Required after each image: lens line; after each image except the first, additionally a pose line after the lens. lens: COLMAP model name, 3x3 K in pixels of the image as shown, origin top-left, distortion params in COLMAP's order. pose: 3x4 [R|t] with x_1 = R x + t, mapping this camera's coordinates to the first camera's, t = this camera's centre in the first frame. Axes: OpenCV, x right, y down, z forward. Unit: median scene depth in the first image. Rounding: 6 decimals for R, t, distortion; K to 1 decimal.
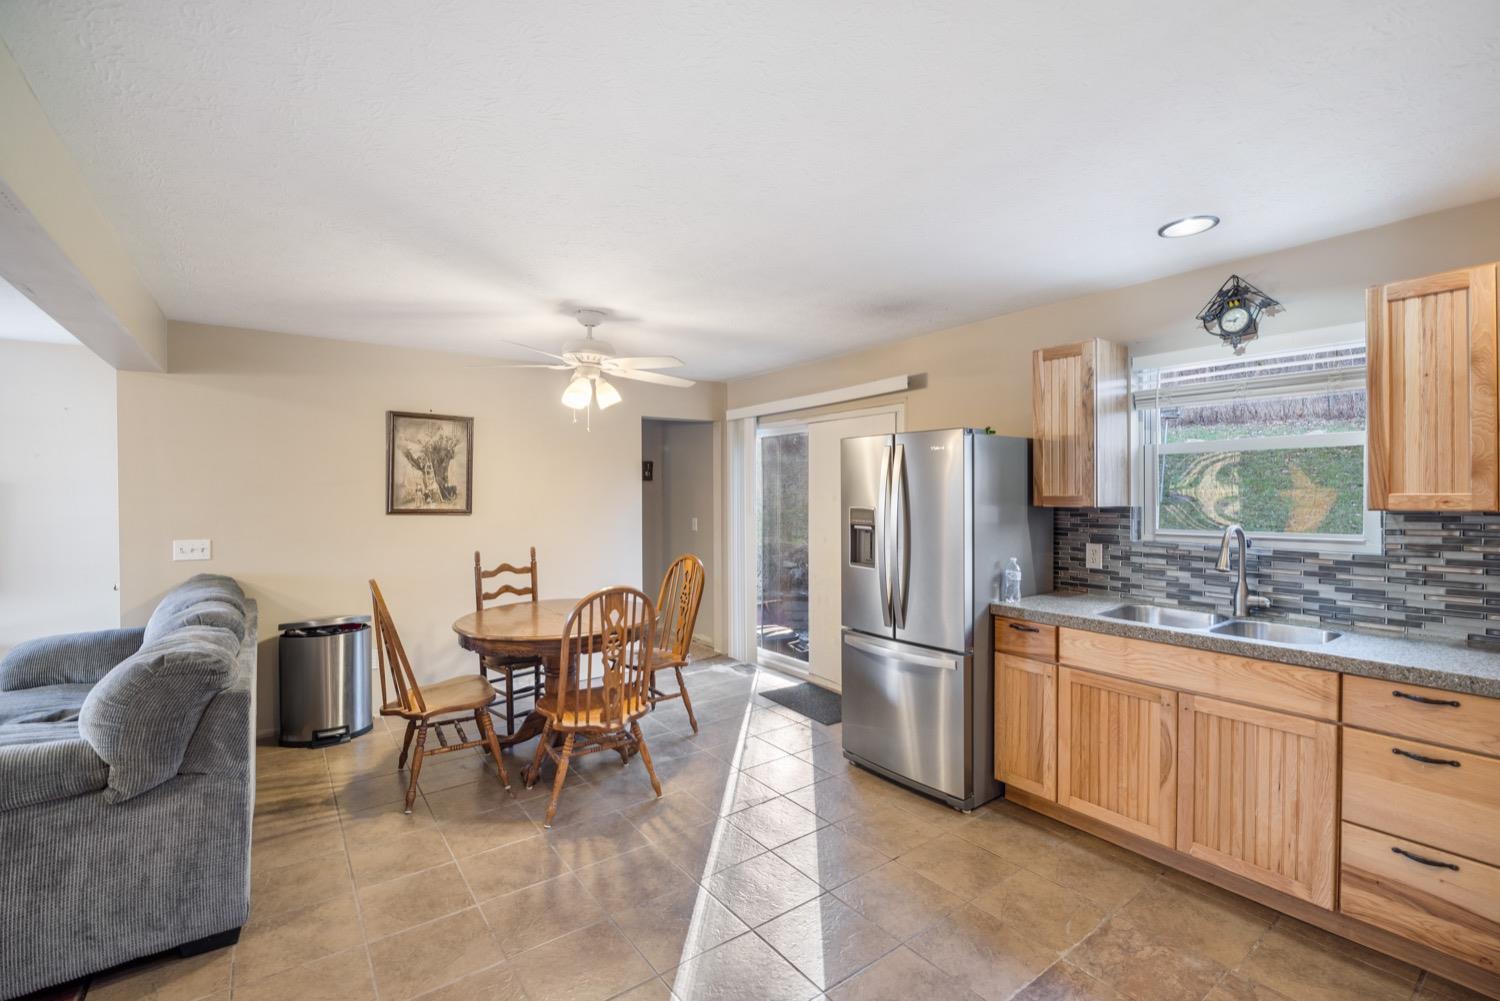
lens RADIAL K [[655.5, 0, 751.9], [0, 655.5, 499.9], [0, 0, 1]] dist [-0.008250, -0.000464]
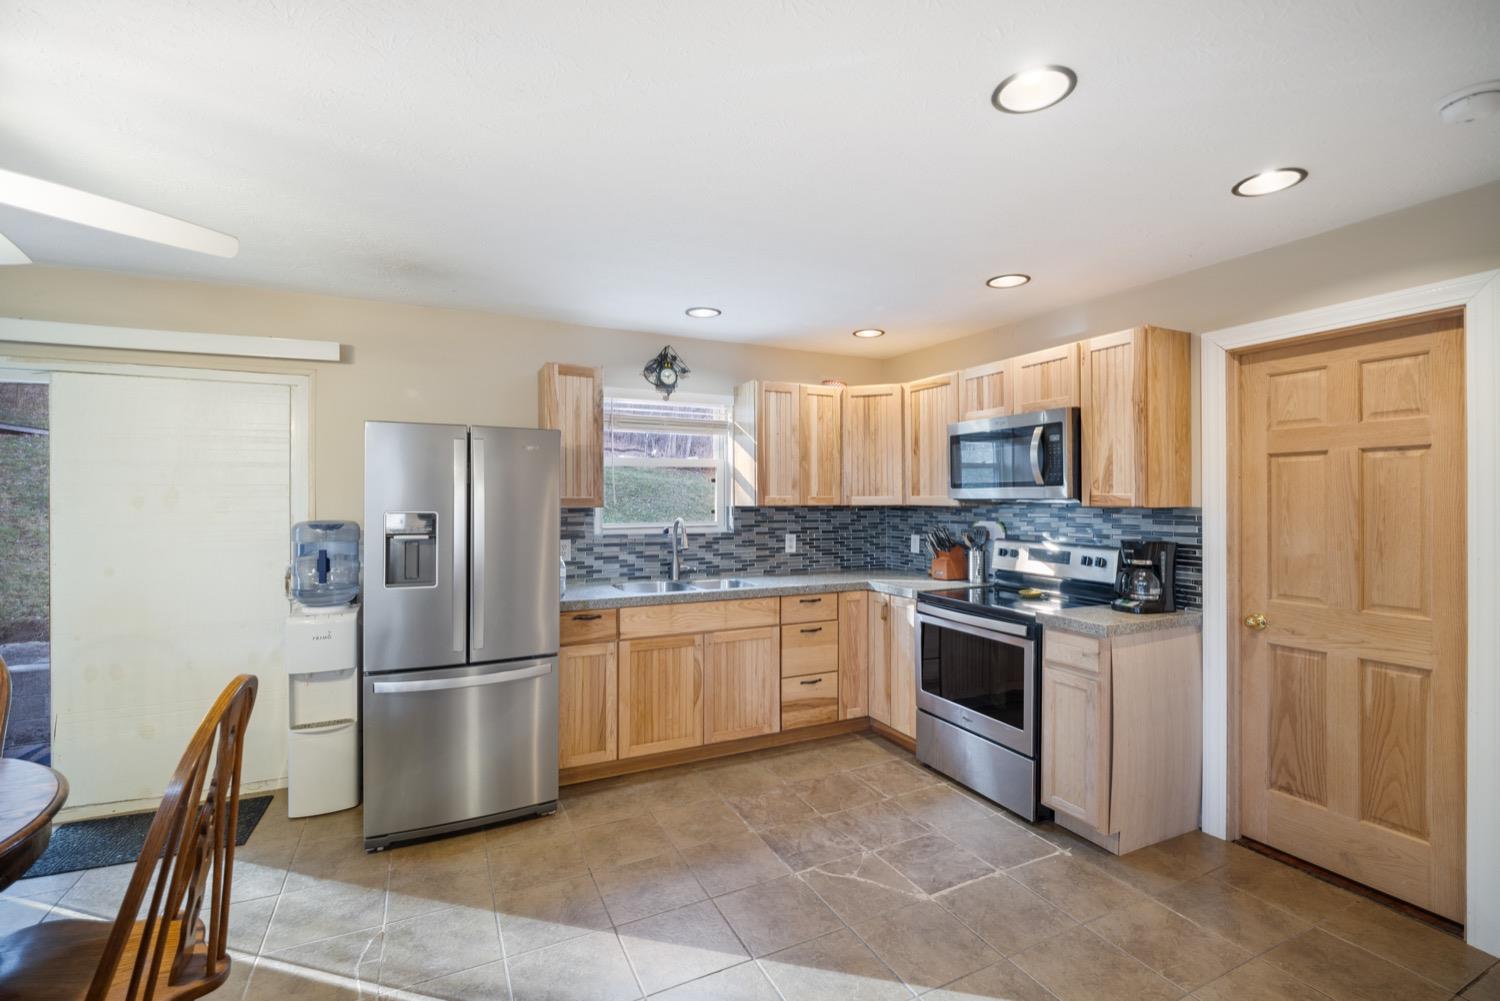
lens RADIAL K [[655.5, 0, 751.9], [0, 655.5, 499.9], [0, 0, 1]] dist [-0.008250, -0.000464]
pose [[0.177660, -0.000082, 0.984092, -0.650657], [0.007044, 0.999974, -0.001188, 0.001031], [-0.984067, 0.007143, 0.177656, 0.554408]]
